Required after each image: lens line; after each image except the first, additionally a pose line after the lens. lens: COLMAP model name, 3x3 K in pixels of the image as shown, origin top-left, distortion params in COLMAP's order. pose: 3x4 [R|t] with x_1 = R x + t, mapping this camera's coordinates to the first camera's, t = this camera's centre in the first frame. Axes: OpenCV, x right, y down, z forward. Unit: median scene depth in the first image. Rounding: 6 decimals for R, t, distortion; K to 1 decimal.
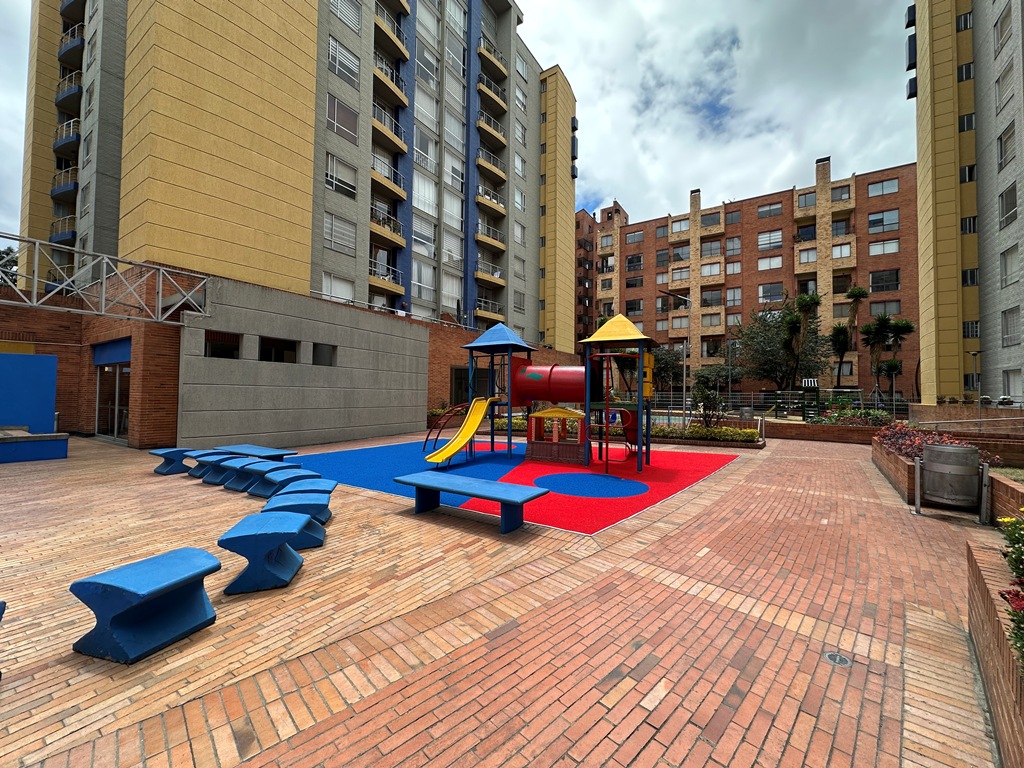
lens RADIAL K [[406.8, 0, 512.0], [0, 406.8, 384.0], [0, 0, 1]] dist [-0.001207, -0.000012]
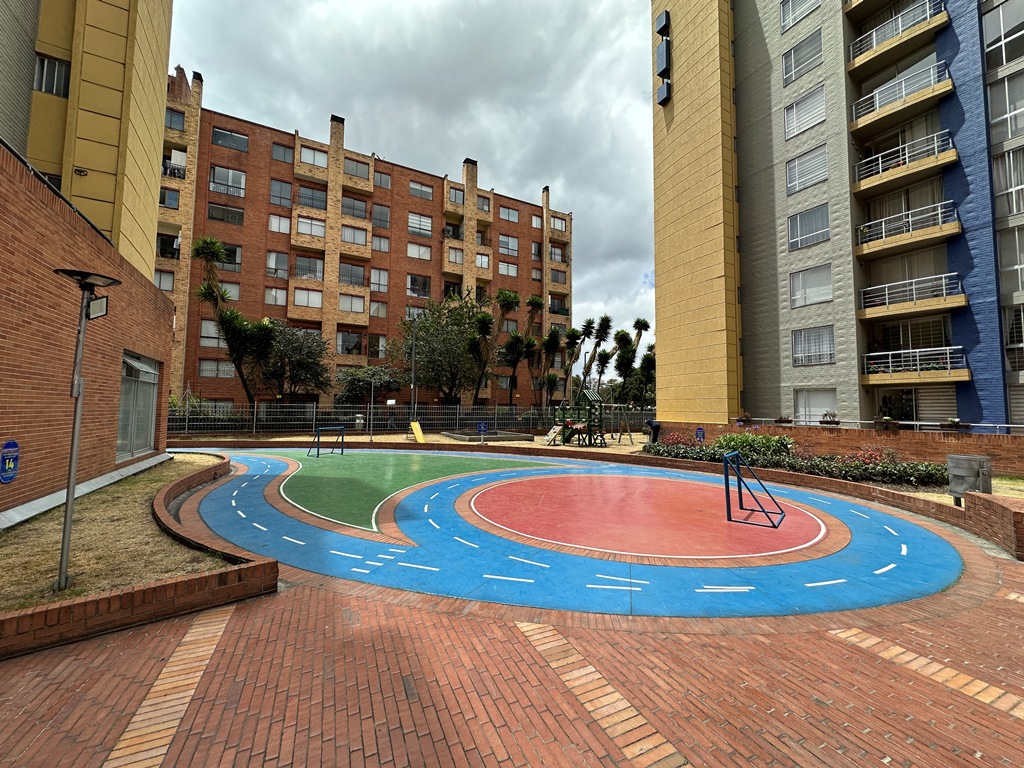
lens RADIAL K [[406.8, 0, 512.0], [0, 406.8, 384.0], [0, 0, 1]] dist [-0.001207, -0.000012]
pose [[0.481777, 0.046911, 0.875037, -0.002203], [-0.030362, 0.998860, -0.036832, 0.004577], [-0.875768, -0.008823, 0.482652, 0.413957]]
